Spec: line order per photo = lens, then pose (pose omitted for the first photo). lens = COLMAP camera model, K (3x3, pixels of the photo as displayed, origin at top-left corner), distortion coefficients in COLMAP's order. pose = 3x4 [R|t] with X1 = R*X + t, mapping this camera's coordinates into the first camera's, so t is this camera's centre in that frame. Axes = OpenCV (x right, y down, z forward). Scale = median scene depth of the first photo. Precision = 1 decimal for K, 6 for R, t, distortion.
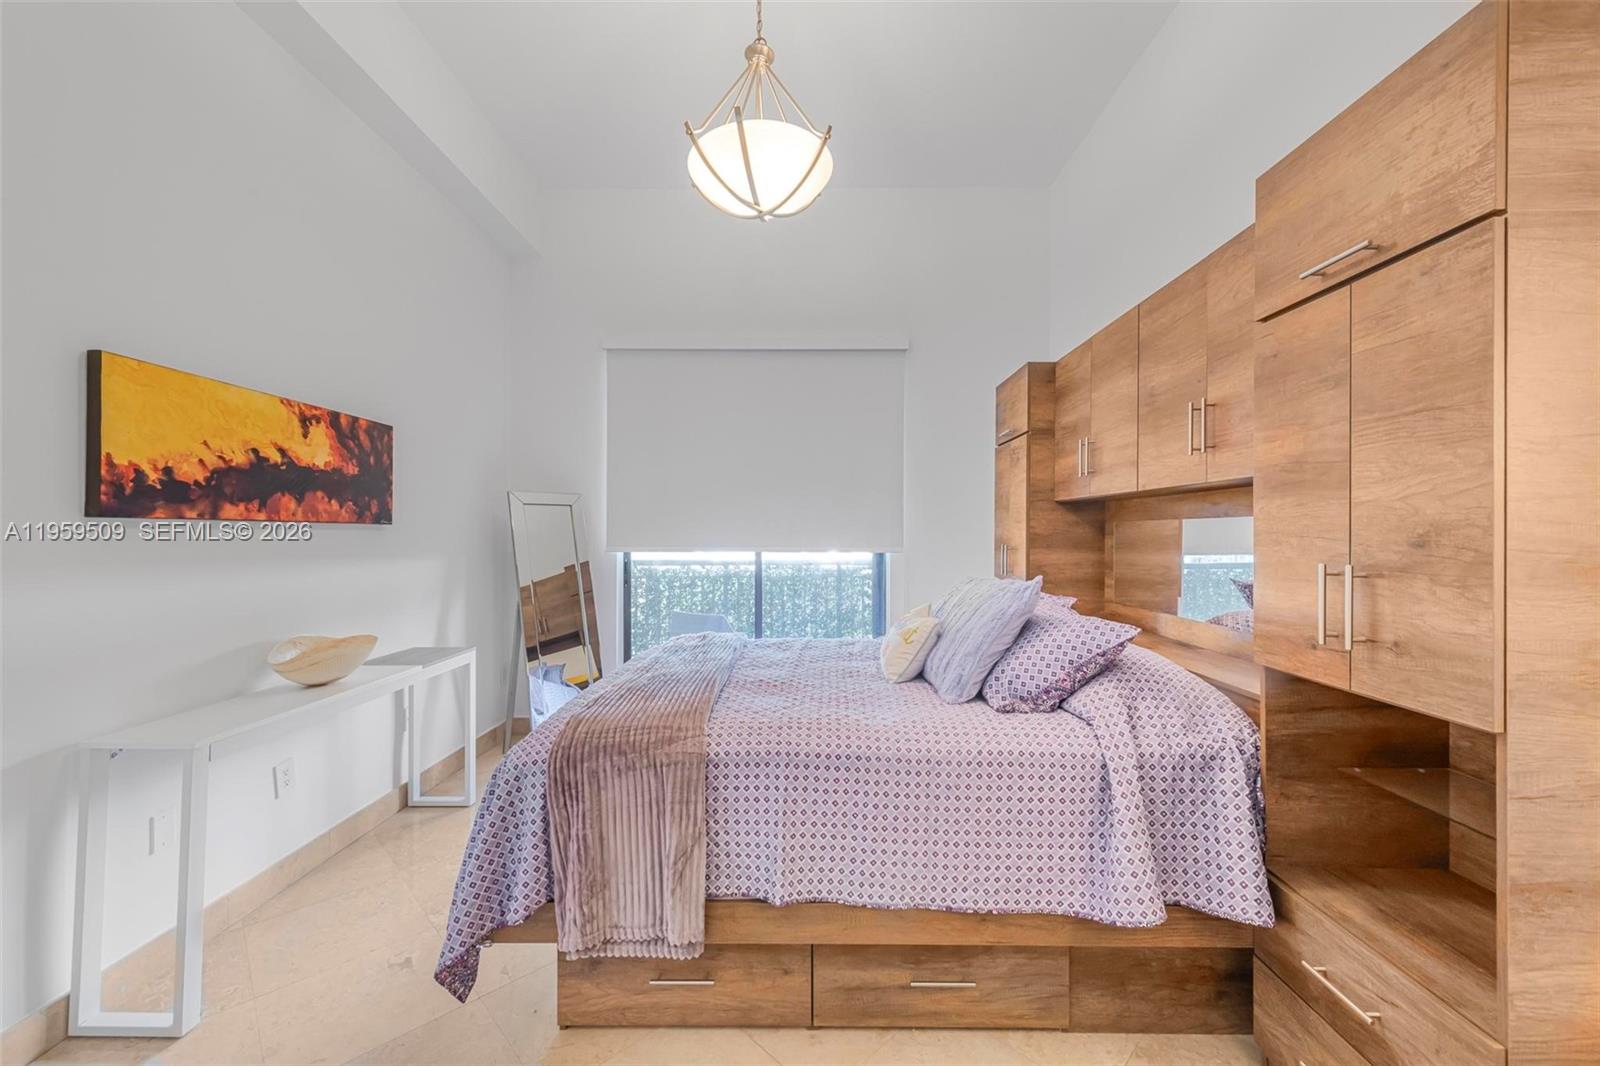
lens RADIAL K [[628.2, 0, 800.0], [0, 628.2, 533.0], [0, 0, 1]] dist [0.000206, -0.000257]
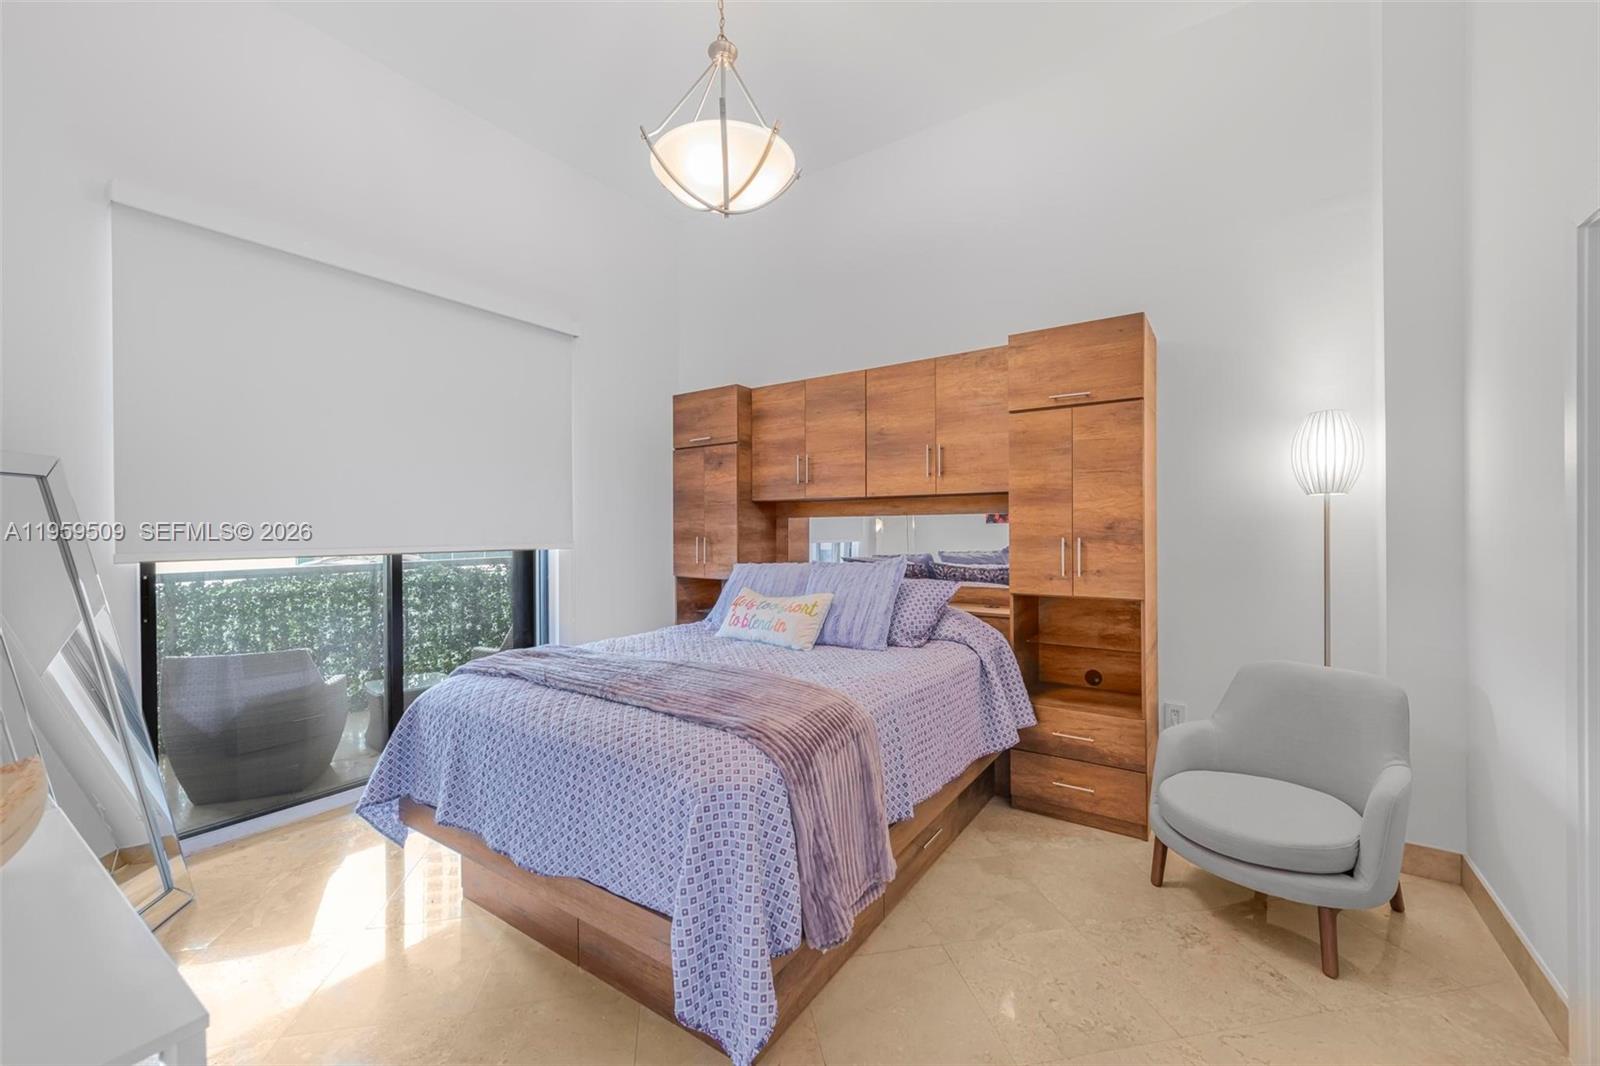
lens RADIAL K [[637.5, 0, 800.9], [0, 637.5, 525.7], [0, 0, 1]] dist [0.001047, 0.000026]
pose [[0.548088, 0.000327, 0.836420, -1.061412], [0.007047, 0.999963, -0.005008, 0.009363], [-0.836391, 0.008639, 0.548066, 0.421089]]
